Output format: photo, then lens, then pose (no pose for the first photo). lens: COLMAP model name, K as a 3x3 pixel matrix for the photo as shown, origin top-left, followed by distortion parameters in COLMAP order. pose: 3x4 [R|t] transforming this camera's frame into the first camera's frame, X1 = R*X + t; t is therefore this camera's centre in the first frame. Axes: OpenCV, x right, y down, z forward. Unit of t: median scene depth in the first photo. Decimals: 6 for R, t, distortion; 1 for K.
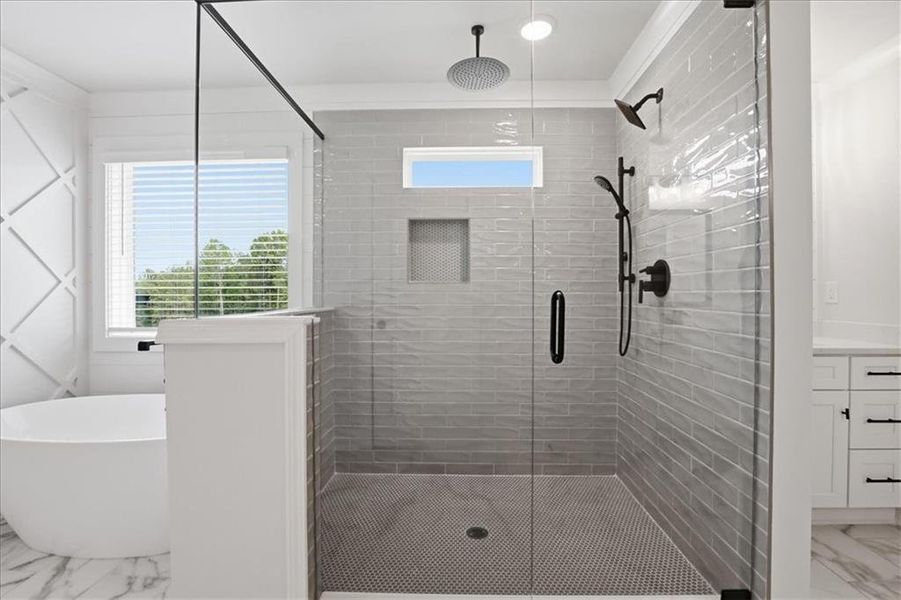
lens RADIAL K [[408.1, 0, 453.2], [0, 408.1, 298.8], [0, 0, 1]] dist [-0.017588, 0.001213]
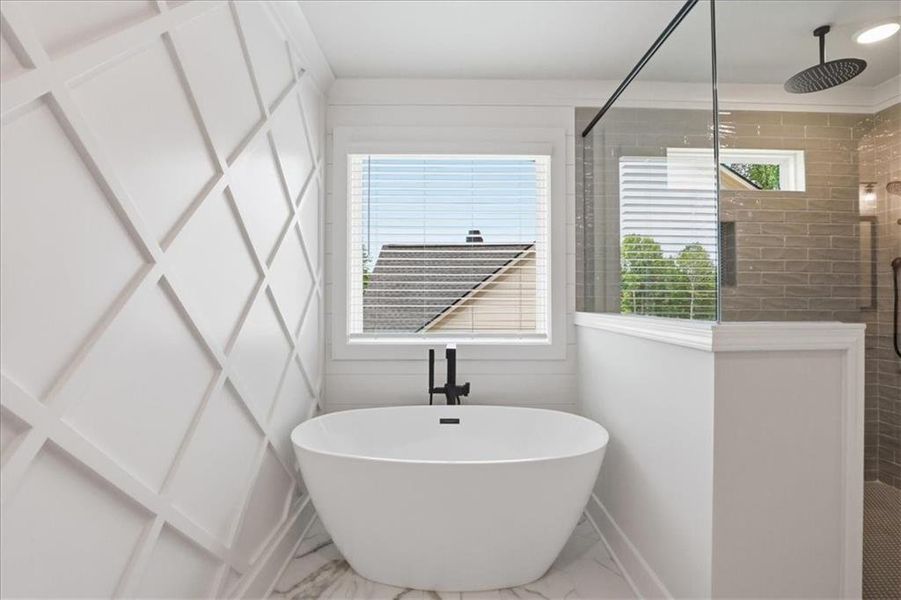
lens RADIAL K [[408.1, 0, 451.9], [0, 408.1, 298.7], [0, 0, 1]] dist [-0.017588, 0.001213]
pose [[0.998791, 0.004783, 0.048933, -0.688833], [-0.004236, 0.999928, -0.011261, 0.002444], [-0.048984, 0.011040, 0.998739, 0.063098]]
